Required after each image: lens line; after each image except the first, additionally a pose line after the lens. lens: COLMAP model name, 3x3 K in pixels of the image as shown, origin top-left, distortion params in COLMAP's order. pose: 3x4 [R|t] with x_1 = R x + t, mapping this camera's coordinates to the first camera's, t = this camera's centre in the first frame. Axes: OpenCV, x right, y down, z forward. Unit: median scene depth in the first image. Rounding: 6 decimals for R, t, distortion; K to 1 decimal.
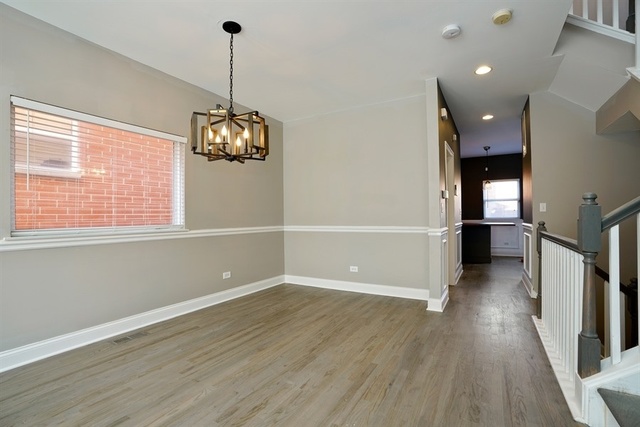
lens RADIAL K [[296.4, 0, 319.4], [0, 296.4, 217.1], [0, 0, 1]] dist [-0.025227, 0.001580]
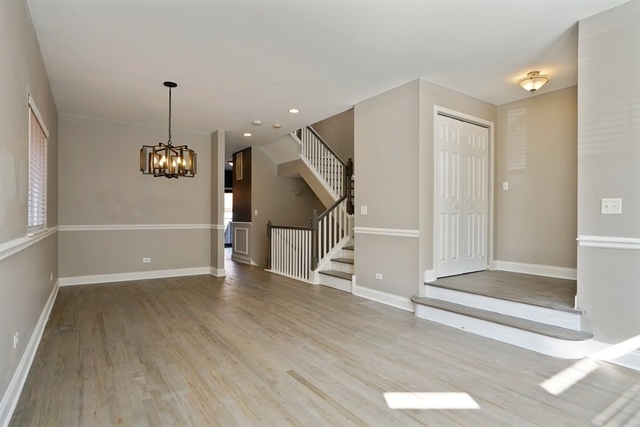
lens RADIAL K [[343.0, 0, 320.4], [0, 343.0, 218.0], [0, 0, 1]] dist [-0.023277, 0.000604]
pose [[0.431370, 0.005498, 0.902158, -1.499795], [-0.007208, 0.999971, -0.002647, 0.005830], [-0.902146, -0.005361, 0.431397, -0.402011]]
